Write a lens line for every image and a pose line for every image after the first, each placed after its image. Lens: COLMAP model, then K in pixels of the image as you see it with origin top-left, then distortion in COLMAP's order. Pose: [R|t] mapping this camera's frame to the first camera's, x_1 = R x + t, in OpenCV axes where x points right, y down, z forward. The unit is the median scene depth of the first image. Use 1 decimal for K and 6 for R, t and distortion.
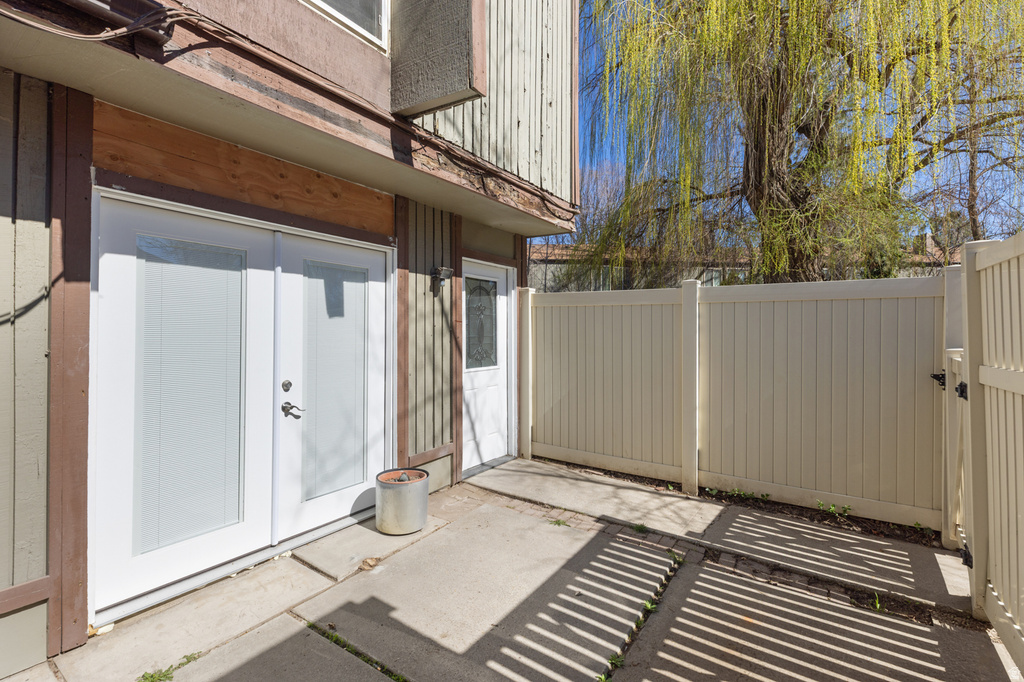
lens RADIAL K [[466.3, 0, 510.2], [0, 466.3, 337.6], [0, 0, 1]] dist [0.001620, 0.000340]
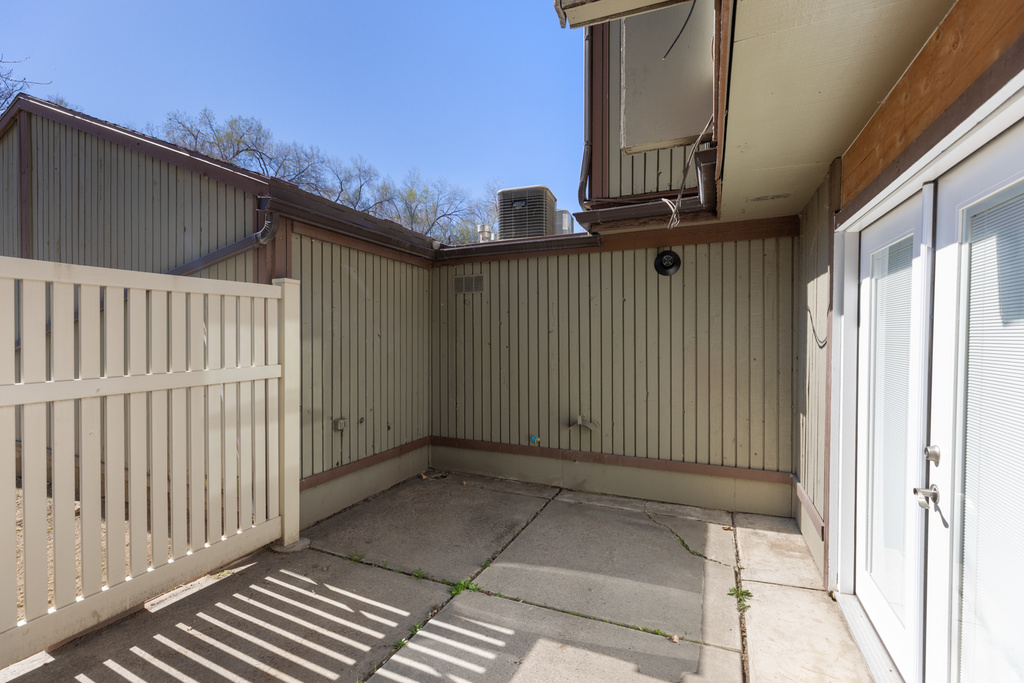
lens RADIAL K [[469.6, 0, 510.0], [0, 469.6, 335.9], [0, 0, 1]] dist [0.019145, 0.000064]
pose [[-0.984605, -0.008504, -0.174590, 0.098916], [-0.008894, 0.999959, 0.001451, -0.025546], [0.174570, 0.002982, -0.984640, 1.230398]]
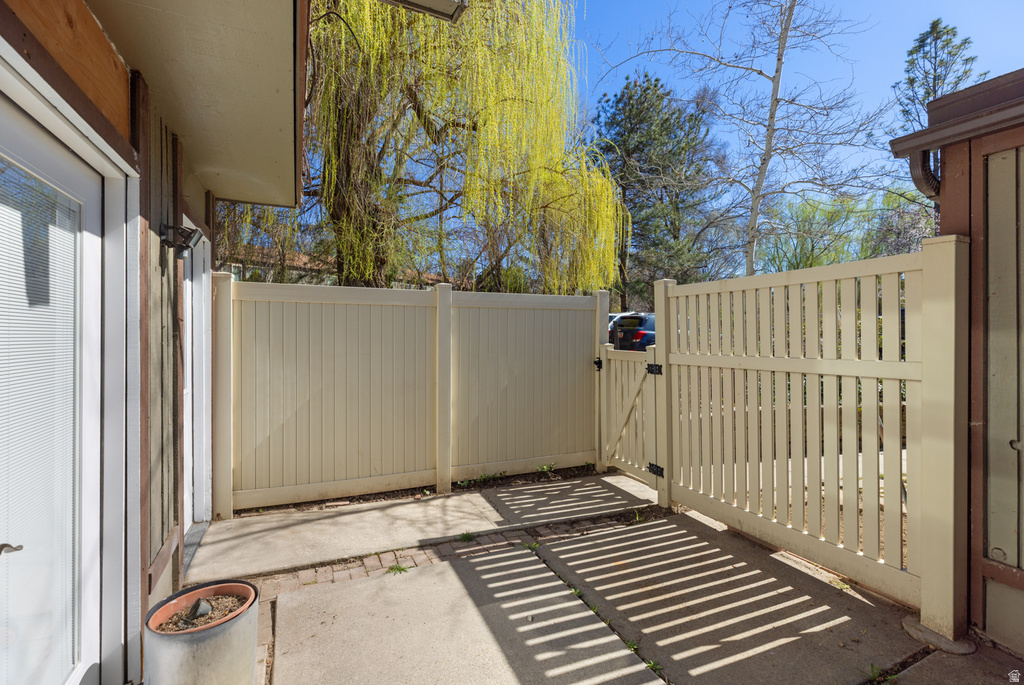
lens RADIAL K [[469.6, 0, 510.0], [0, 469.6, 336.9], [0, 0, 1]] dist [0.019145, 0.000064]
pose [[0.525893, -0.011568, 0.850472, -0.476328], [0.012330, 0.999906, 0.005977, -0.012256], [-0.850461, 0.007343, 0.525987, 0.378755]]
